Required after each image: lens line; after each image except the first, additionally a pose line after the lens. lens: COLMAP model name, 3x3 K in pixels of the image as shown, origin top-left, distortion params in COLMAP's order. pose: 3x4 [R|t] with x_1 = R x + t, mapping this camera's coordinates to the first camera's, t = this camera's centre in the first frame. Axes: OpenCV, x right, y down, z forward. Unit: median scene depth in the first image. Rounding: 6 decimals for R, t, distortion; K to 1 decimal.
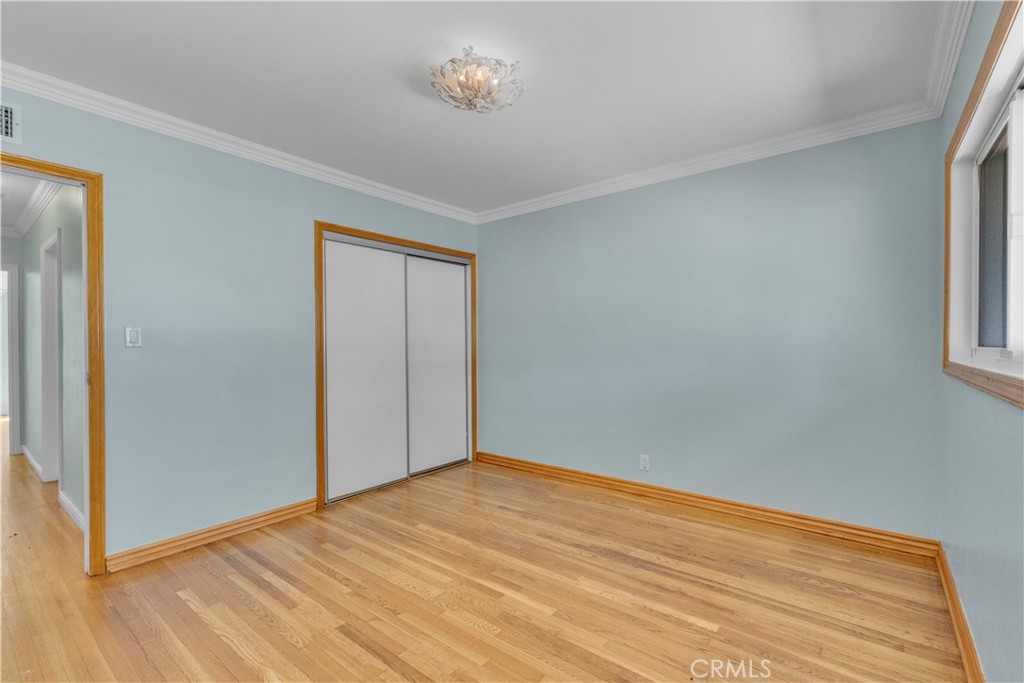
lens RADIAL K [[449.7, 0, 511.7], [0, 449.7, 337.3], [0, 0, 1]] dist [-0.000527, -0.000466]
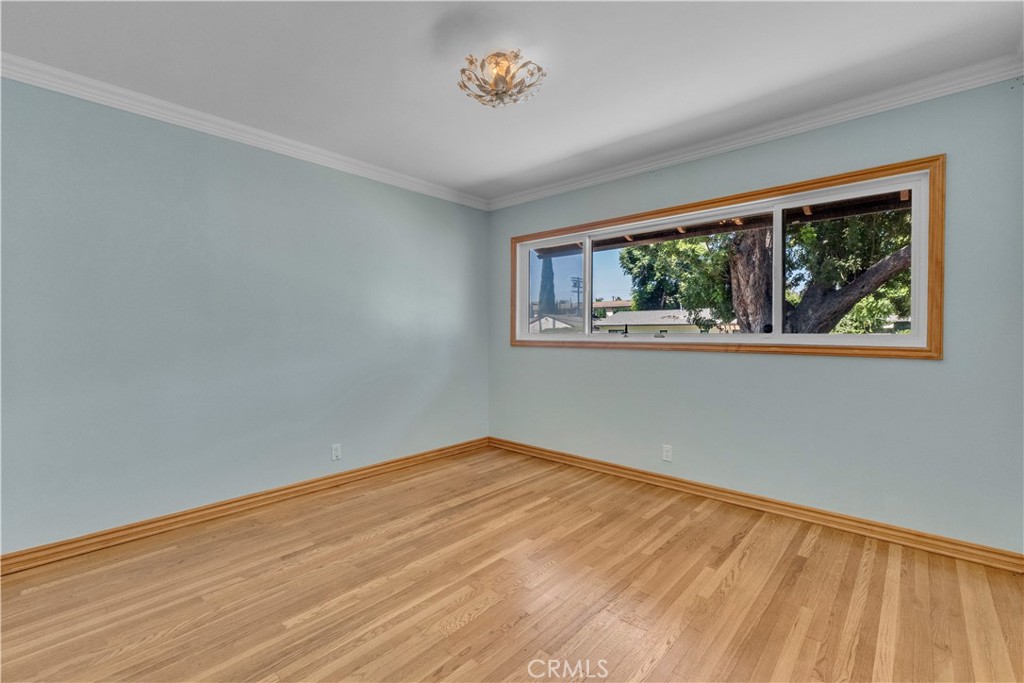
lens RADIAL K [[449.7, 0, 511.7], [0, 449.7, 337.3], [0, 0, 1]] dist [-0.000527, -0.000466]
pose [[0.065513, -0.008129, 0.997819, -0.925685], [-0.013049, 0.999874, 0.009002, 0.007789], [-0.997766, -0.013610, 0.065399, 0.743310]]
